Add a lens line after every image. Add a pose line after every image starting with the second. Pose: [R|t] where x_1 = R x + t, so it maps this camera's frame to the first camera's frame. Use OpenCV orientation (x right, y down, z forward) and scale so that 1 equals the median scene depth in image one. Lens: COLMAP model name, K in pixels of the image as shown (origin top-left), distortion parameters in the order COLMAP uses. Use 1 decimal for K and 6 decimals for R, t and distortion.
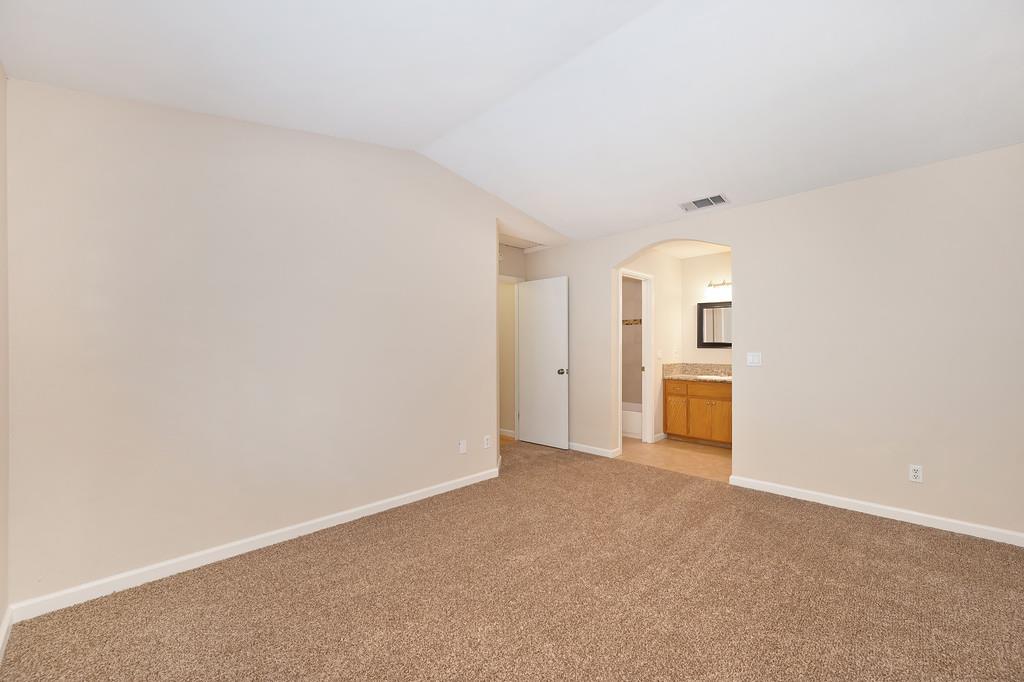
lens RADIAL K [[400.5, 0, 517.4], [0, 400.5, 338.6], [0, 0, 1]] dist [-0.003982, -0.000048]
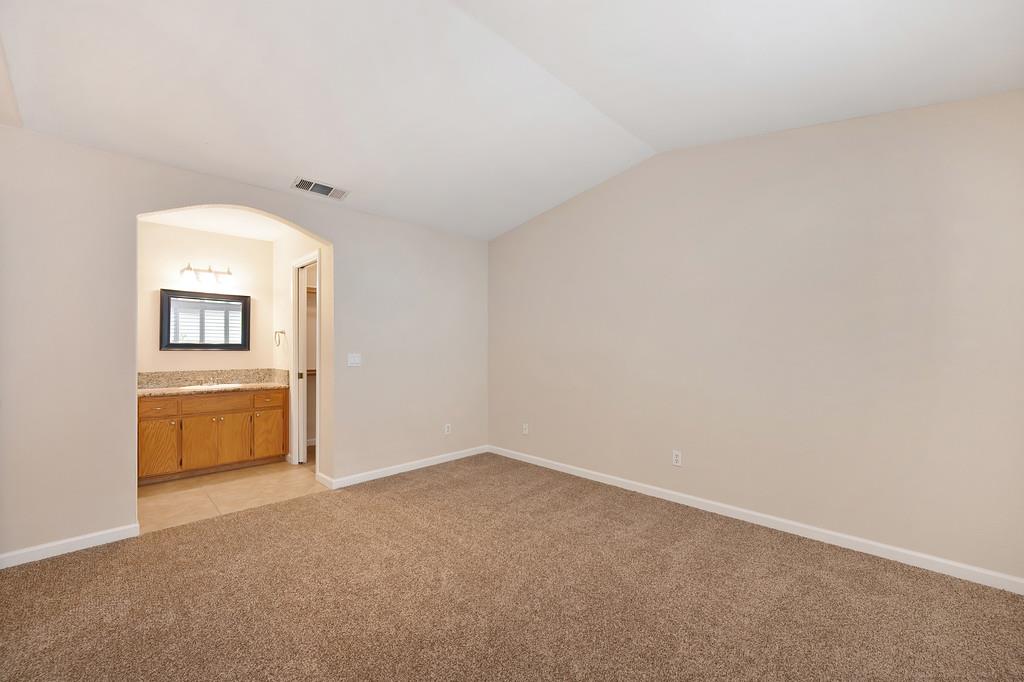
lens RADIAL K [[400.5, 0, 517.4], [0, 400.5, 350.5], [0, 0, 1]] dist [-0.003982, -0.000048]
pose [[-0.009645, 0.001815, 0.999952, -0.346888], [-0.018300, 0.999831, -0.001991, 0.016057], [-0.999786, -0.018318, -0.009610, 0.442019]]
